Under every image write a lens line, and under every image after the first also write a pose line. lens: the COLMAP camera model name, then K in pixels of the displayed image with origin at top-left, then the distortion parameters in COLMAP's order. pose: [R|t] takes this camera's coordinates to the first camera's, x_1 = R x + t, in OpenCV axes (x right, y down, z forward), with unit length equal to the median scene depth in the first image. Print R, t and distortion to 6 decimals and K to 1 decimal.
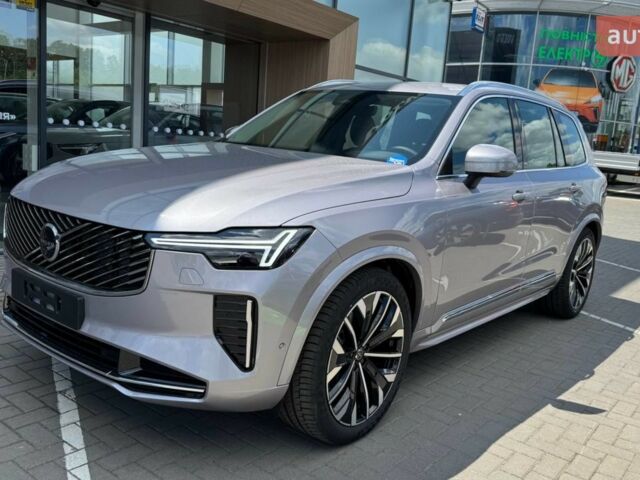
lens RADIAL K [[605.2, 0, 319.5], [0, 605.2, 239.7], [0, 0, 1]] dist [0.059408, 0.000000]
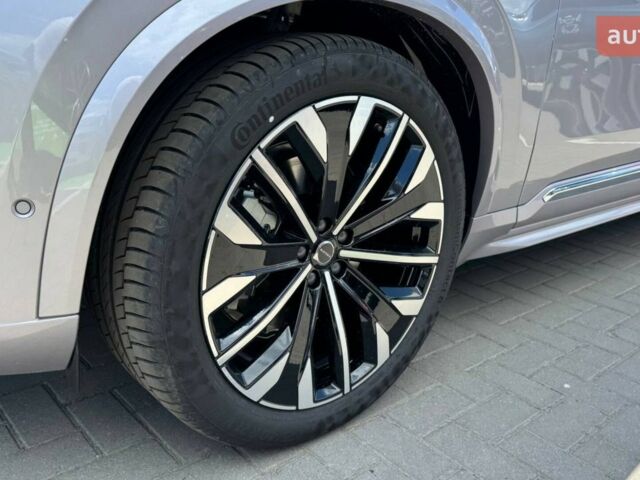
lens RADIAL K [[605.2, 0, 320.5], [0, 605.2, 240.1], [0, 0, 1]] dist [0.059408, 0.000000]
pose [[0.982056, 0.039285, -0.184452, 0.139351], [-0.012922, 0.989781, 0.142007, 0.117203], [0.188146, -0.137075, 0.972528, 0.571042]]
